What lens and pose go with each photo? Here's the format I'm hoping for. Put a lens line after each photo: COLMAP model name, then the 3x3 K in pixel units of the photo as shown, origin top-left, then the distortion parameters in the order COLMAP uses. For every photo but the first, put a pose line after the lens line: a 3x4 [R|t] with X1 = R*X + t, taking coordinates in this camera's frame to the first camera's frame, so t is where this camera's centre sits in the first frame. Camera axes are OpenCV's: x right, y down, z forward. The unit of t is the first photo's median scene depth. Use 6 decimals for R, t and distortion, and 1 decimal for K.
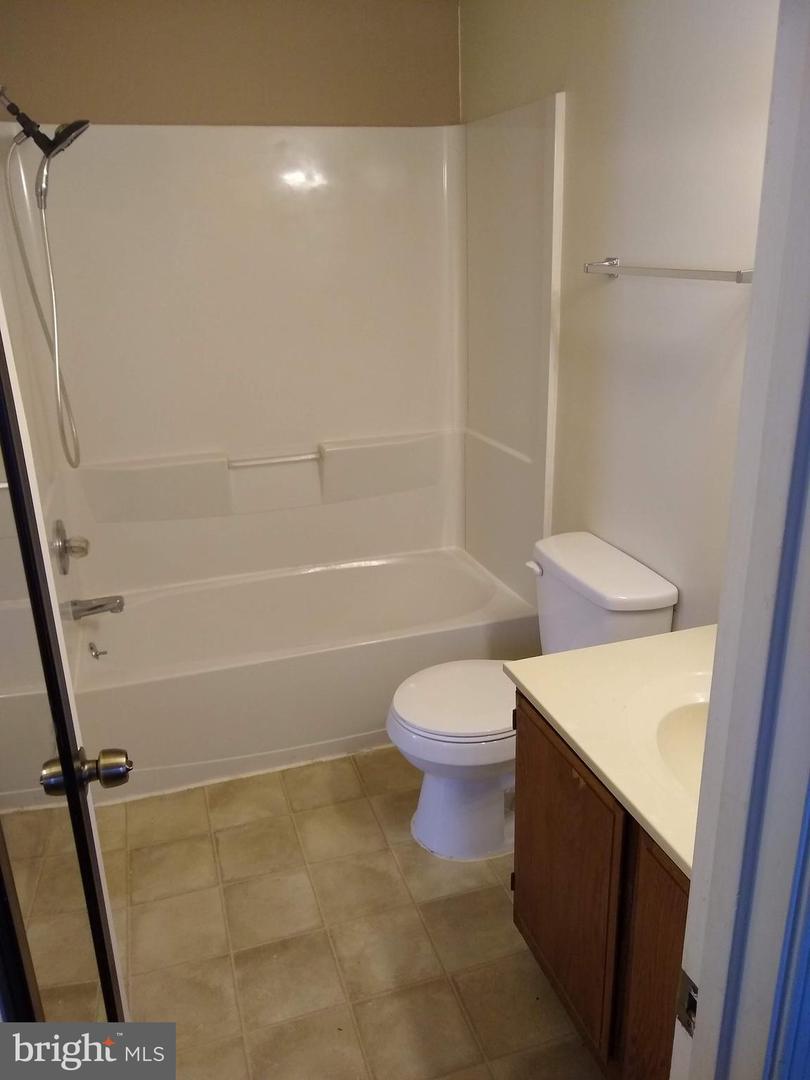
lens RADIAL K [[847.0, 0, 401.6], [0, 847.0, 538.1], [0, 0, 1]] dist [0.006545, -0.028980]
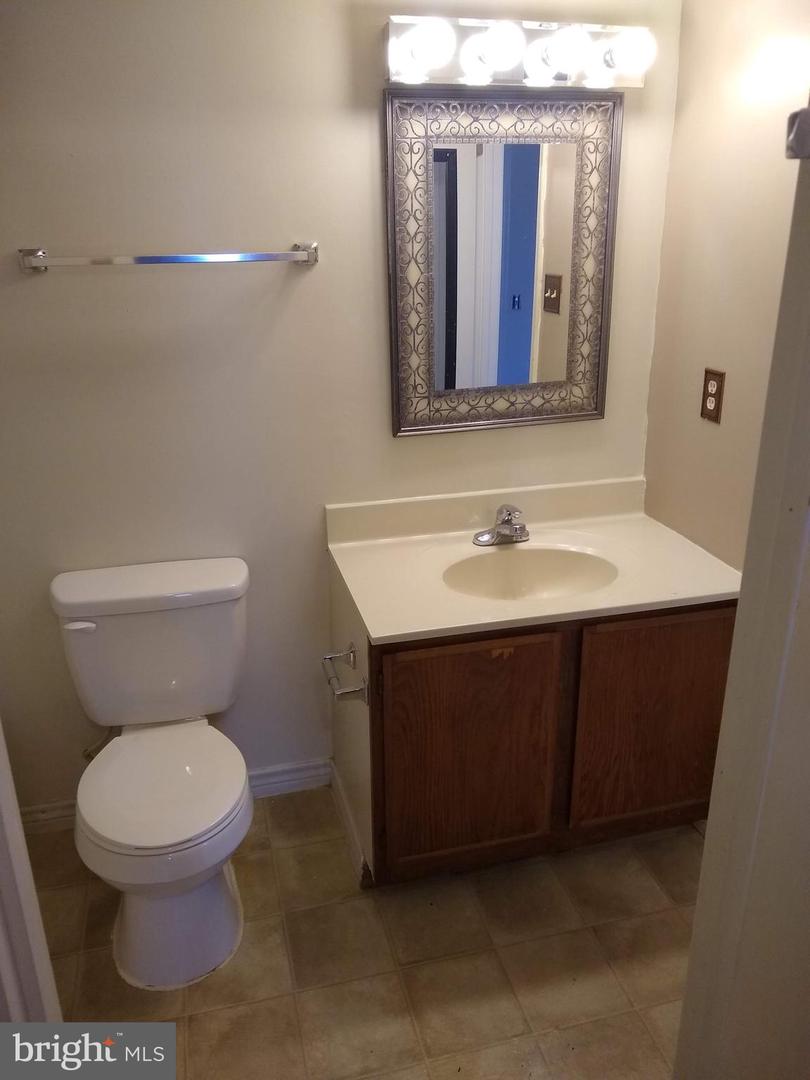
lens RADIAL K [[847.0, 0, 401.7], [0, 847.0, 542.0], [0, 0, 1]] dist [0.006545, -0.028980]
pose [[0.044479, -0.320471, 0.946214, -0.698239], [0.334658, 0.897206, 0.288141, -0.206391], [-0.941289, 0.303842, 0.147155, 0.680086]]
